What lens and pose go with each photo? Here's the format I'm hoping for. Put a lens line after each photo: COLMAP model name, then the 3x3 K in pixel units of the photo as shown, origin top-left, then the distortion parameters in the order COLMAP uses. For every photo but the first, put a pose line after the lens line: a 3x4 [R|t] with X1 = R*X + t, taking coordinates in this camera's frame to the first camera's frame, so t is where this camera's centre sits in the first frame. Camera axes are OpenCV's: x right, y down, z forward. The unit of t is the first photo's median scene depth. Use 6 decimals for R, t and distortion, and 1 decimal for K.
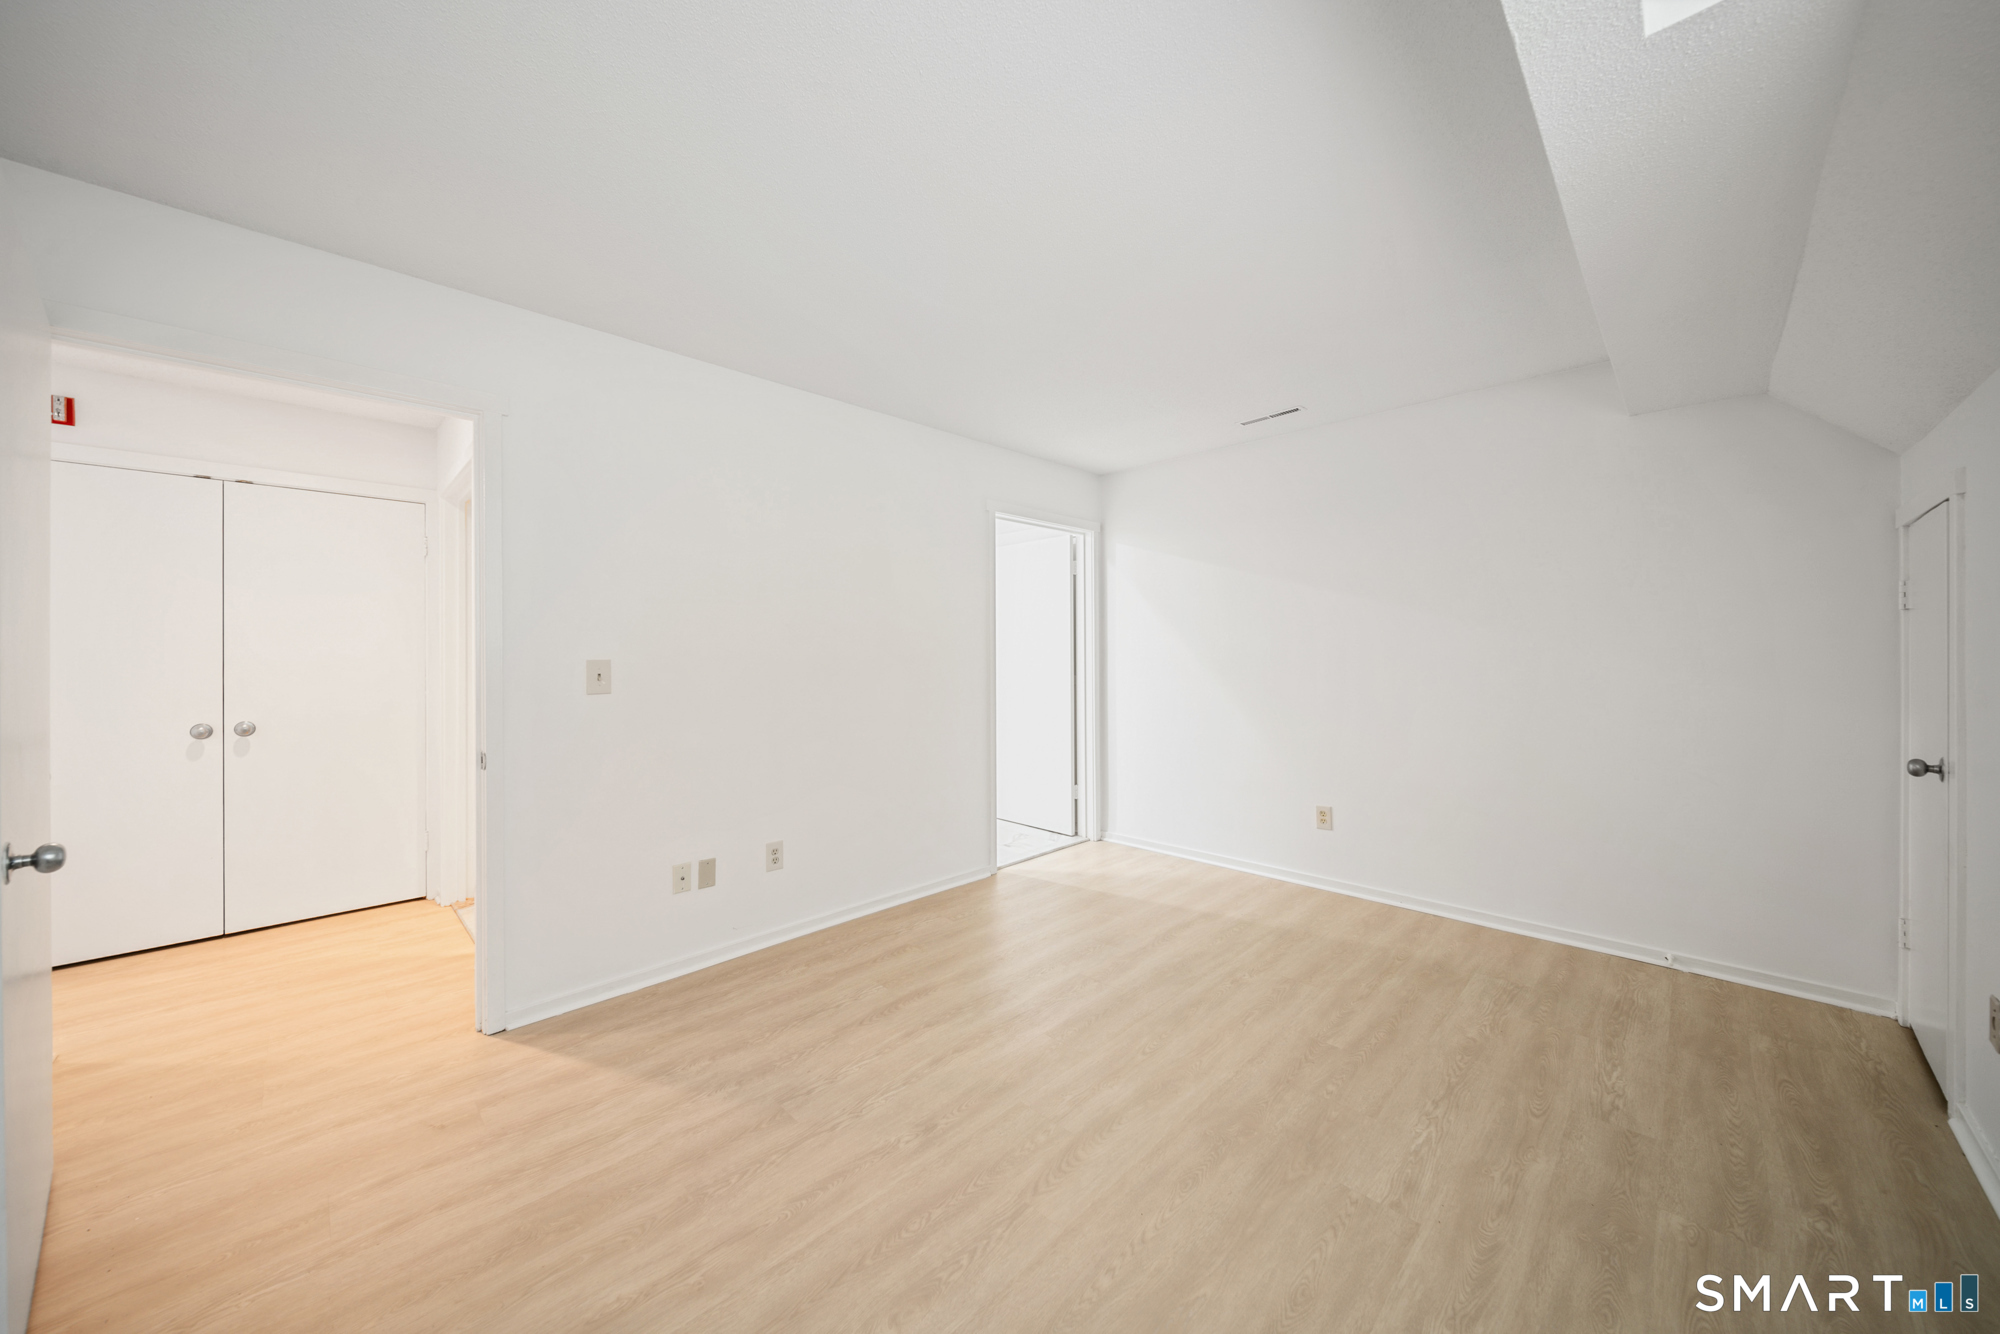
lens RADIAL K [[701.5, 0, 990.1], [0, 701.5, 646.0], [0, 0, 1]] dist [0.001578, -0.000076]
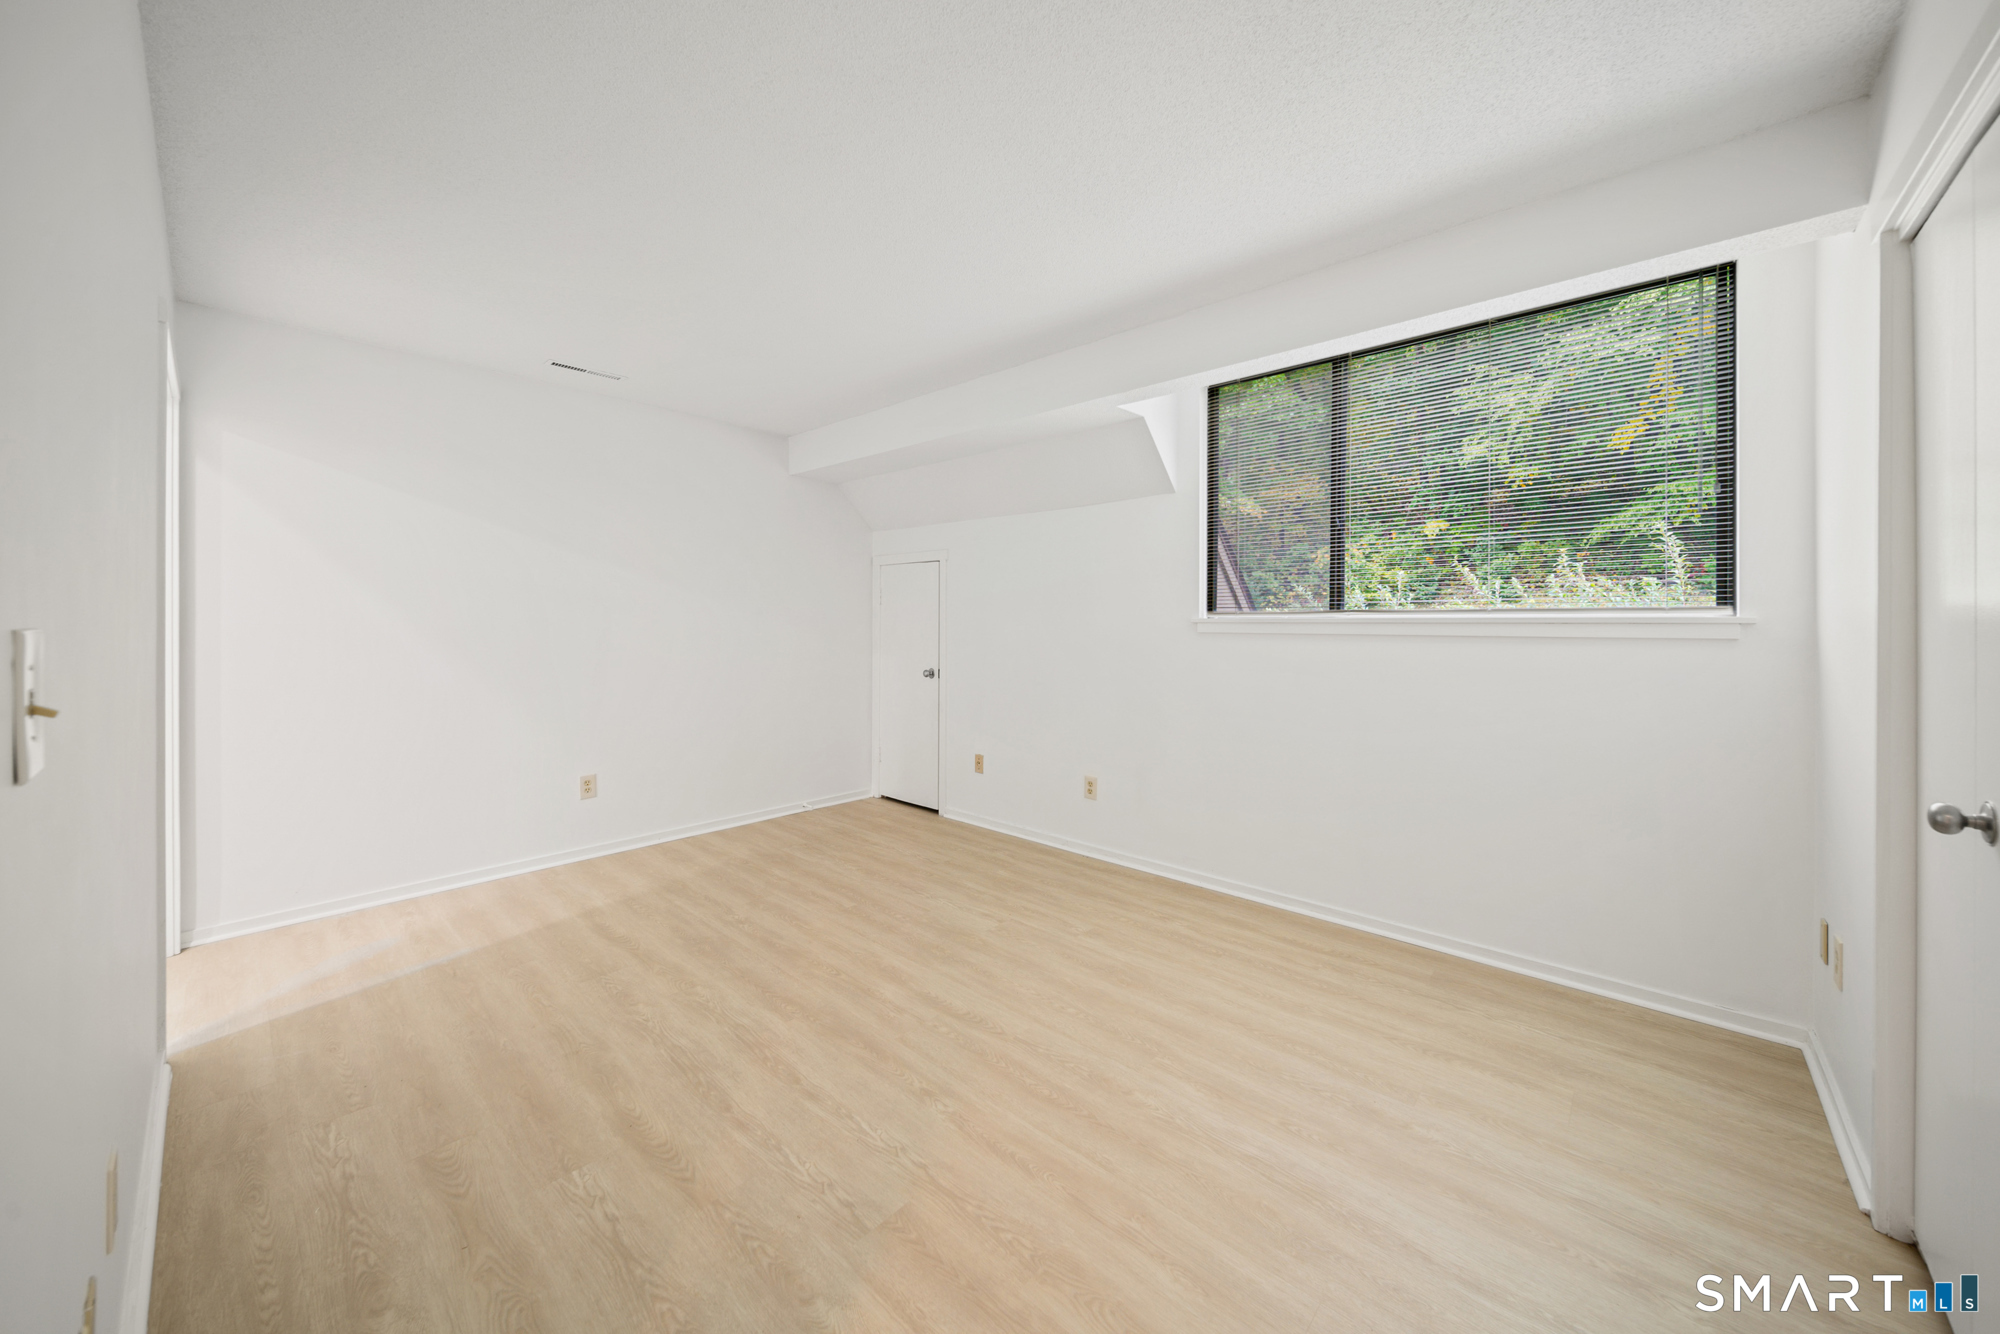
lens RADIAL K [[701.5, 0, 990.1], [0, 701.5, 646.0], [0, 0, 1]] dist [0.001578, -0.000076]
pose [[-0.046698, -0.026123, 0.998567, -0.976614], [-0.018212, 0.999514, 0.025296, 0.017903], [-0.998743, -0.017005, -0.047151, 0.876193]]
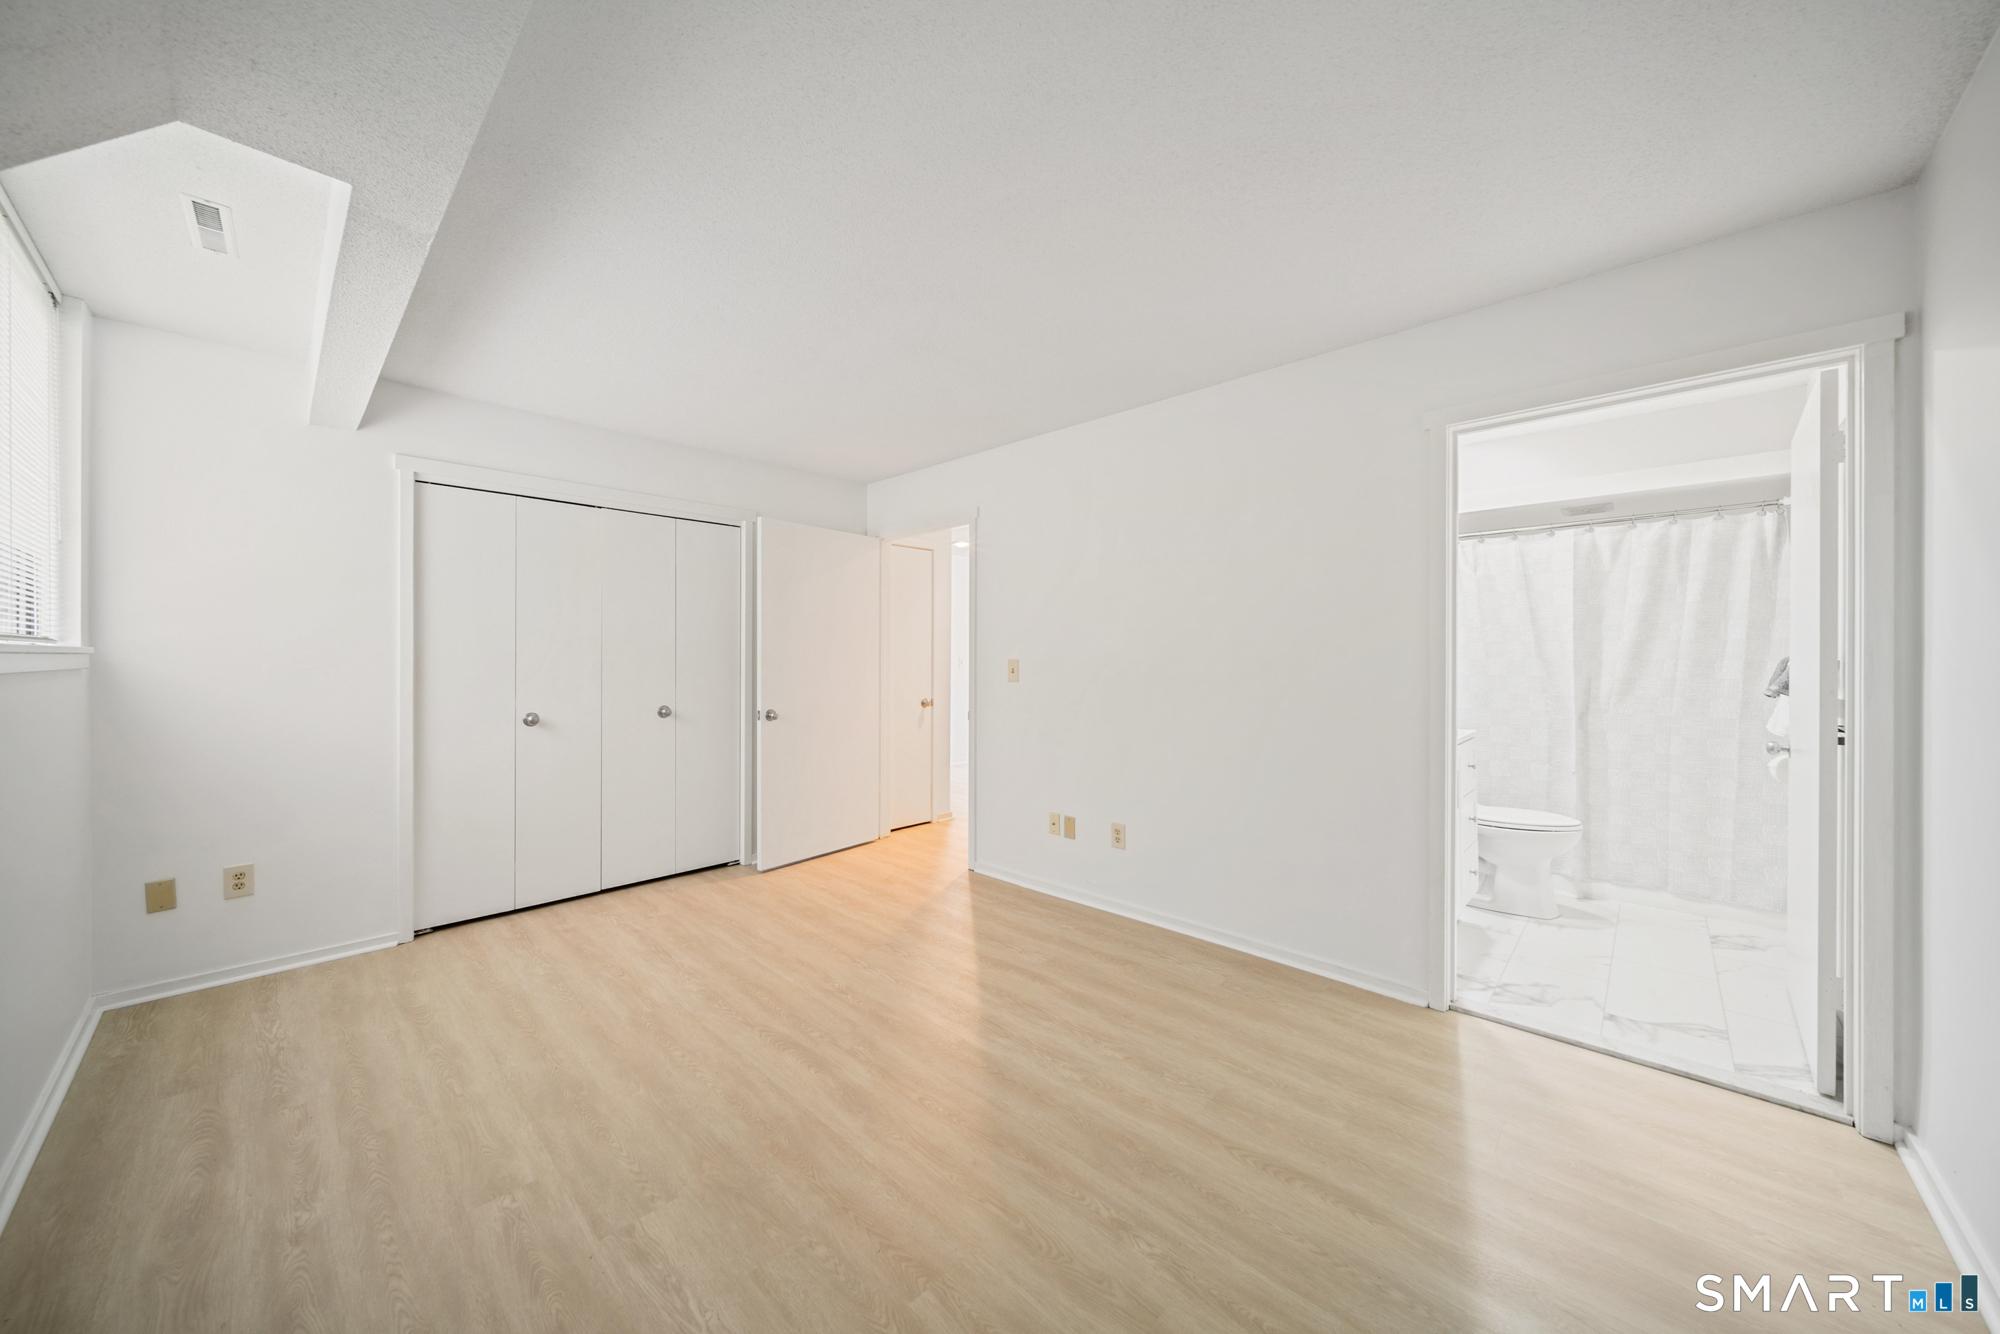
lens RADIAL K [[701.5, 0, 990.1], [0, 701.5, 646.0], [0, 0, 1]] dist [0.001578, -0.000076]
pose [[0.019516, -0.011684, -0.999741, 1.213867], [0.012438, 0.999857, -0.011442, 0.008844], [0.999732, -0.012211, 0.019658, 1.155547]]
